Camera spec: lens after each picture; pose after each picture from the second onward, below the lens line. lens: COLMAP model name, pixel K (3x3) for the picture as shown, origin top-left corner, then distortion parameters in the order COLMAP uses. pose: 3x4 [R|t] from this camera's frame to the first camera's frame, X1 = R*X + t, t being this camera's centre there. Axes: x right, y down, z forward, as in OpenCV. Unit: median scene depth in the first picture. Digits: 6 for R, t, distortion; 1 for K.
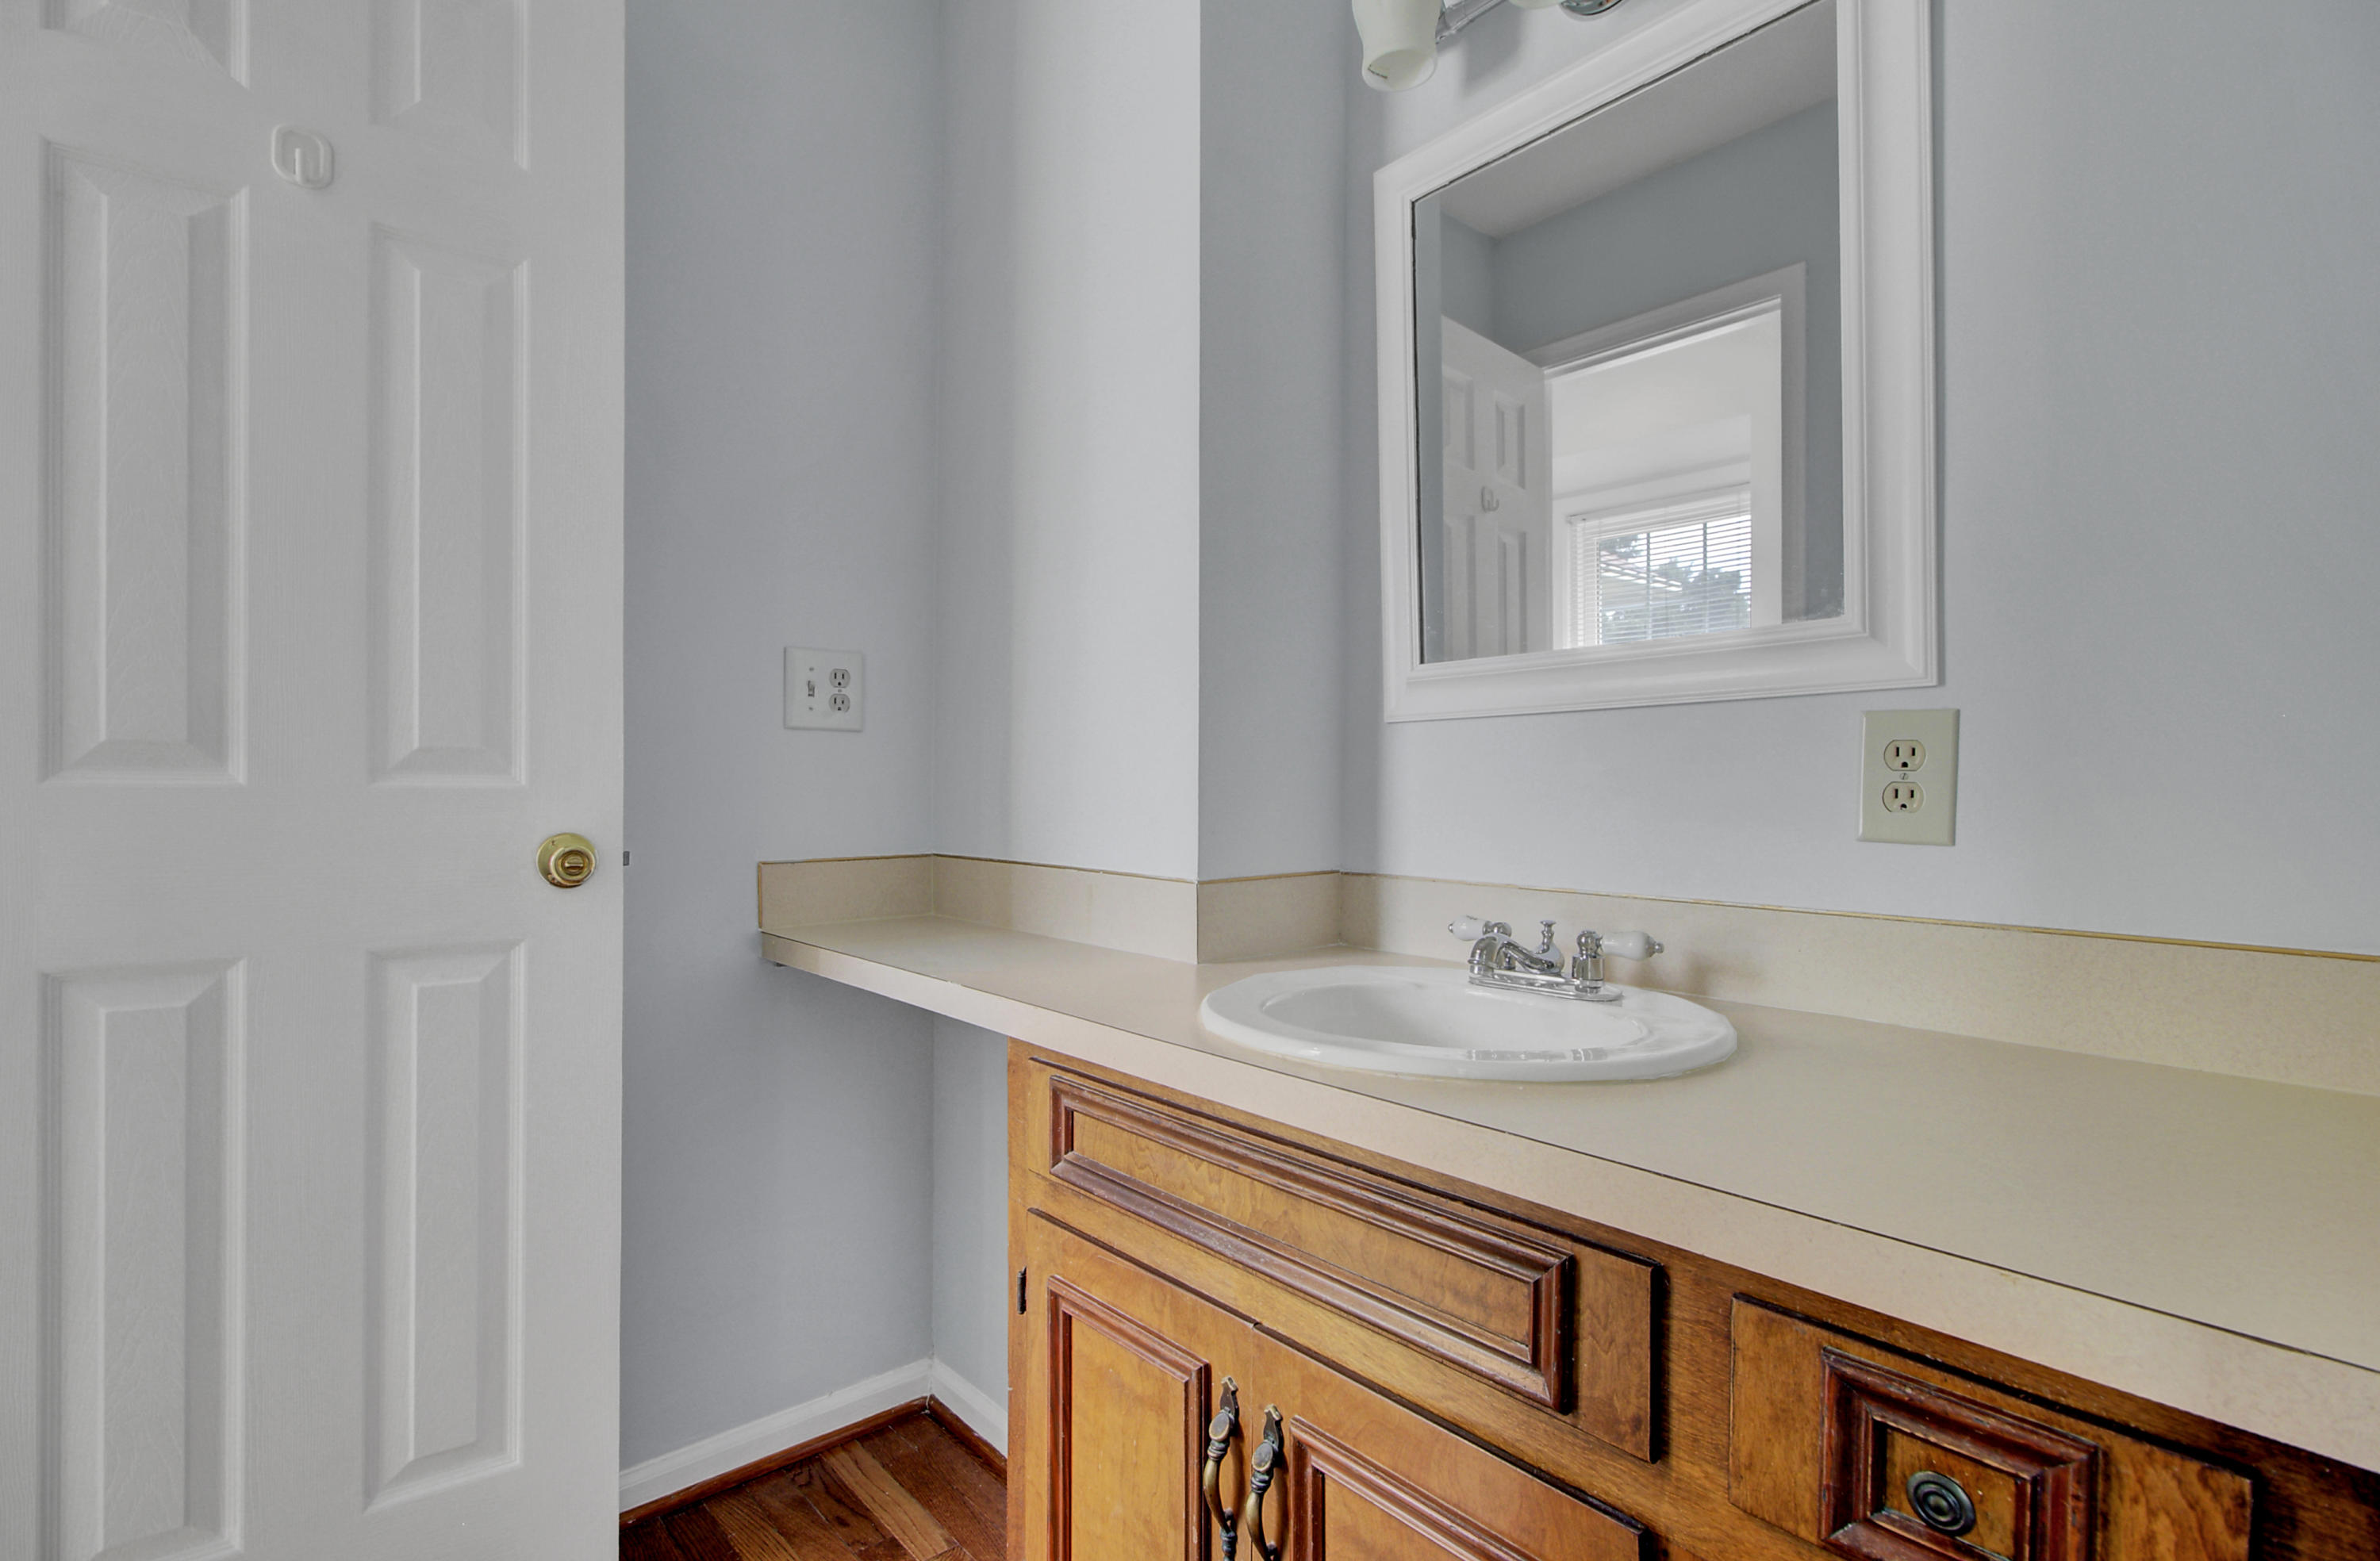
lens RADIAL K [[1105.6, 0, 1170.8], [0, 1105.6, 781.1], [0, 0, 1]] dist [-0.002338, -0.000122]
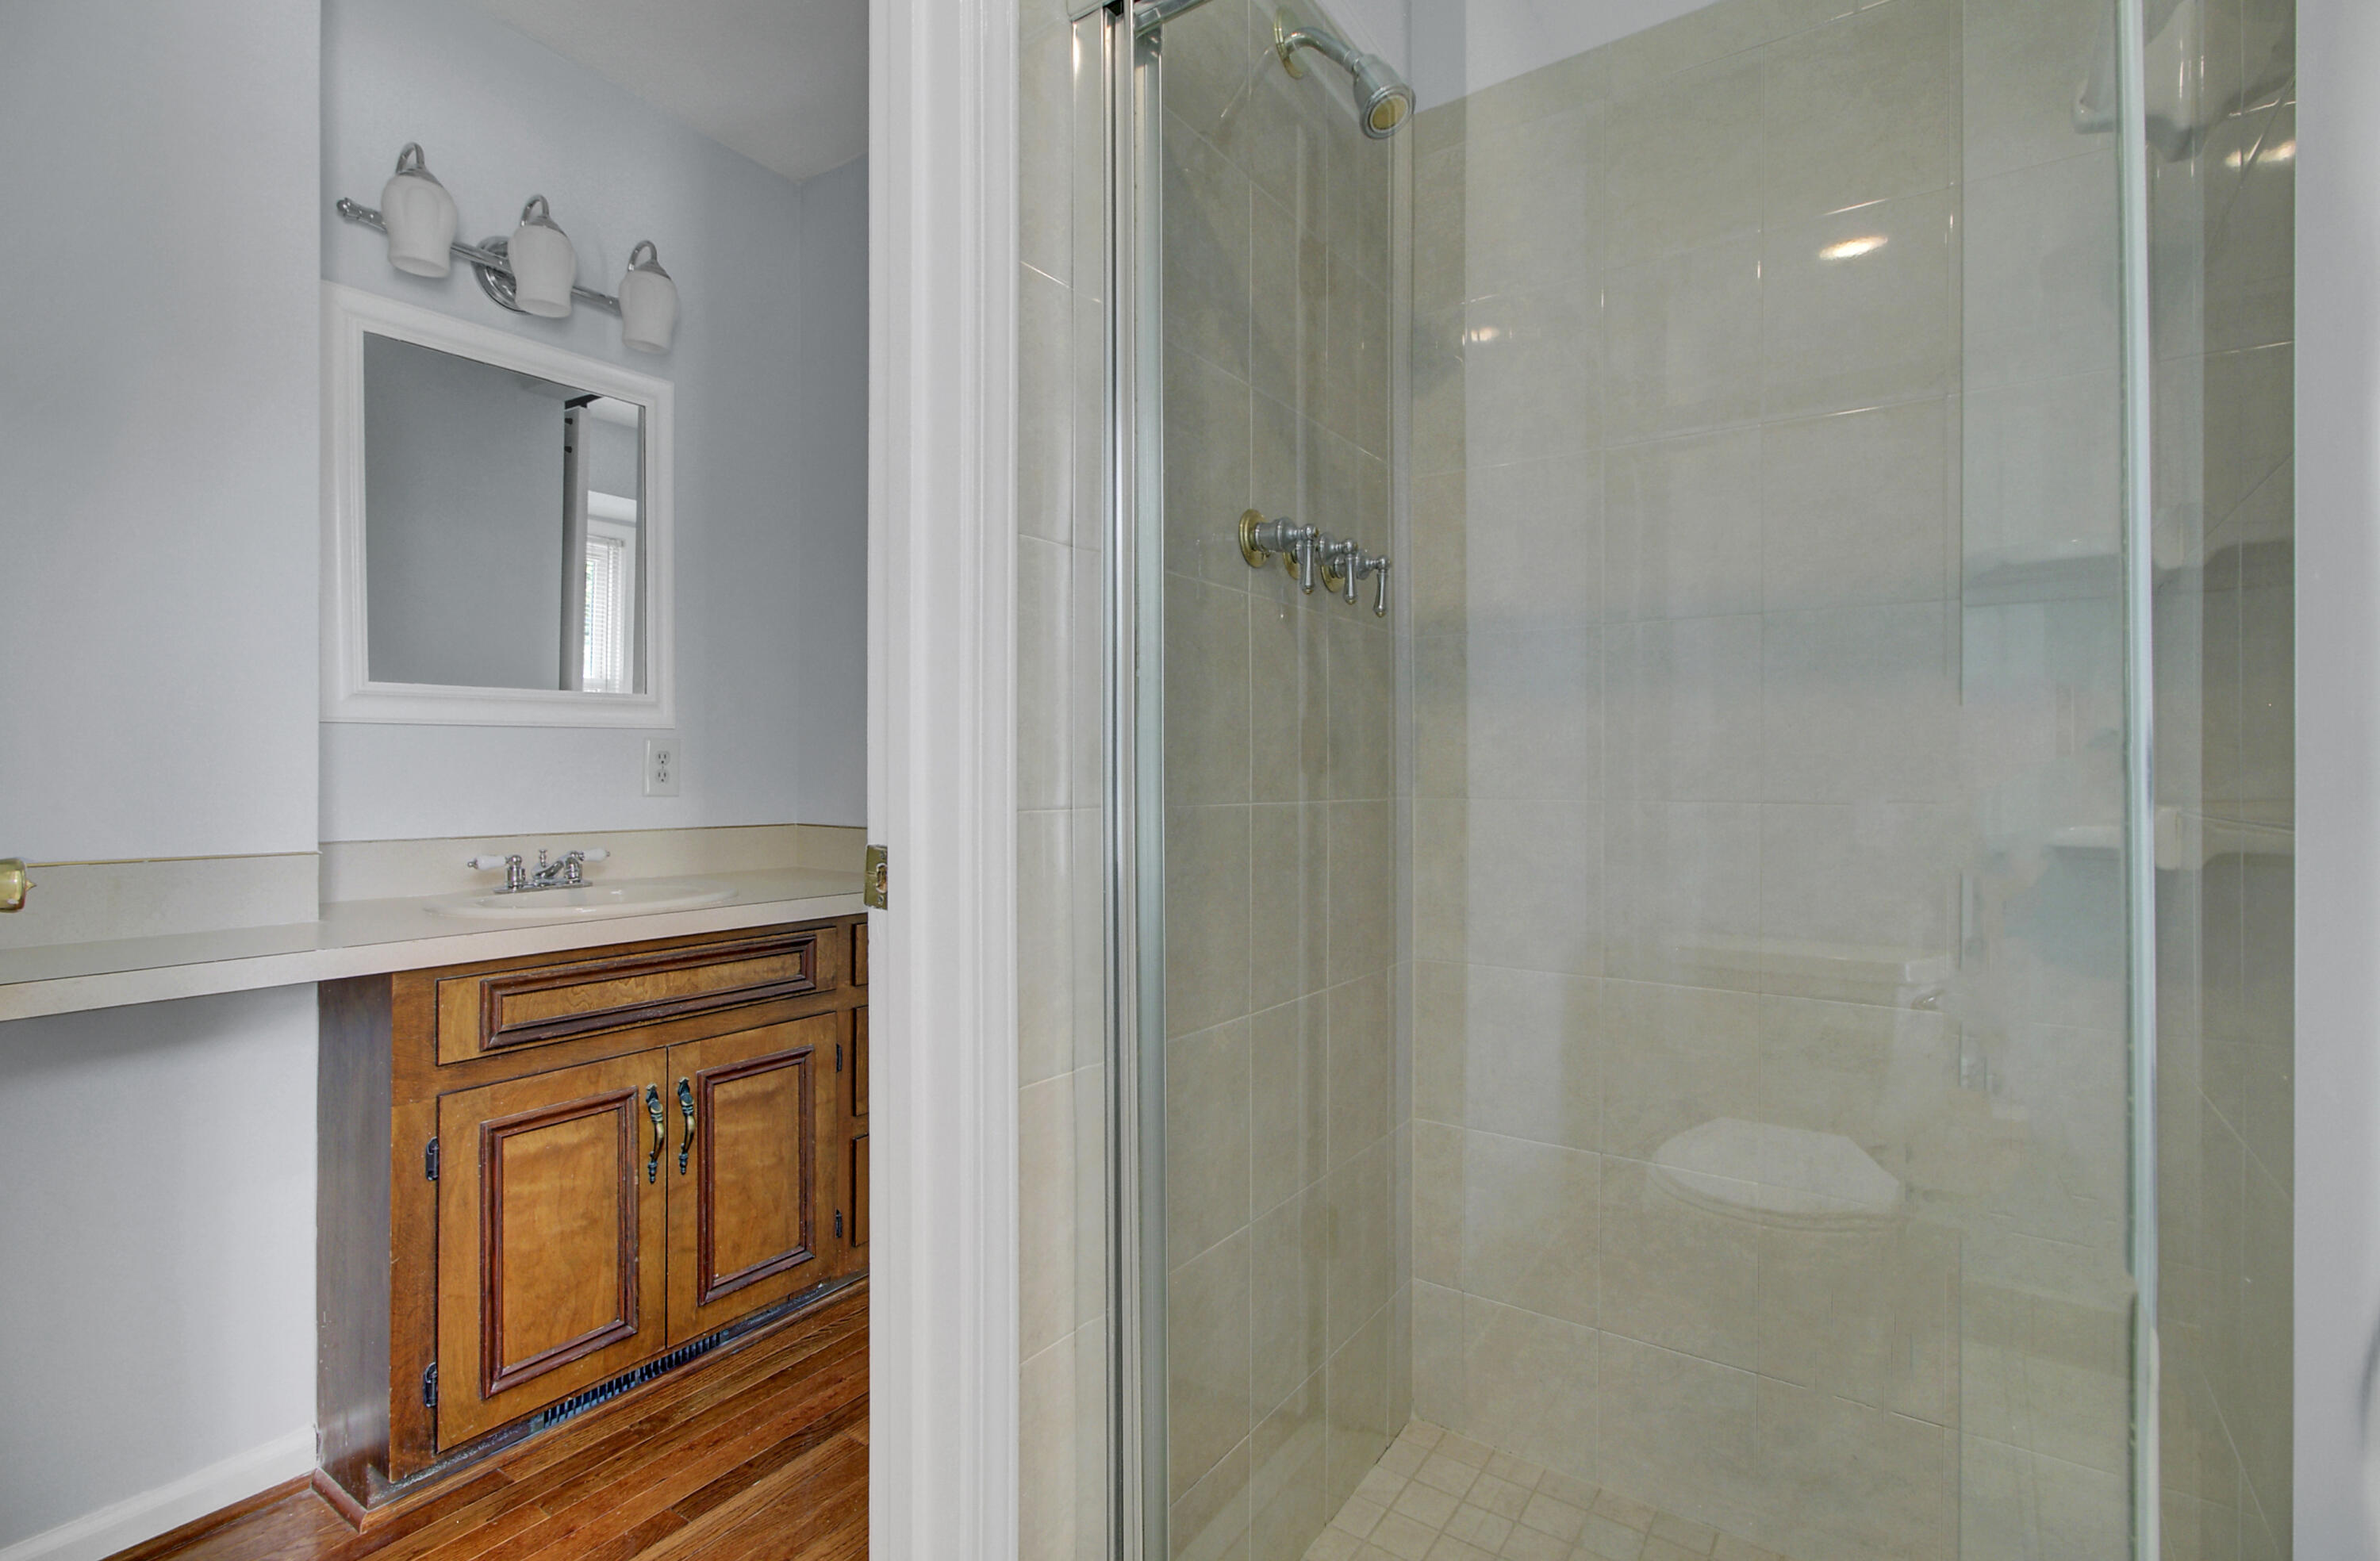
lens RADIAL K [[1105.6, 0, 1170.8], [0, 1105.6, 781.1], [0, 0, 1]] dist [-0.002338, -0.000122]
pose [[-0.218326, -0.008977, 0.975835, -1.746660], [0.002222, 0.999951, 0.009696, 0.004512], [-0.975873, 0.004285, -0.218295, 0.480425]]
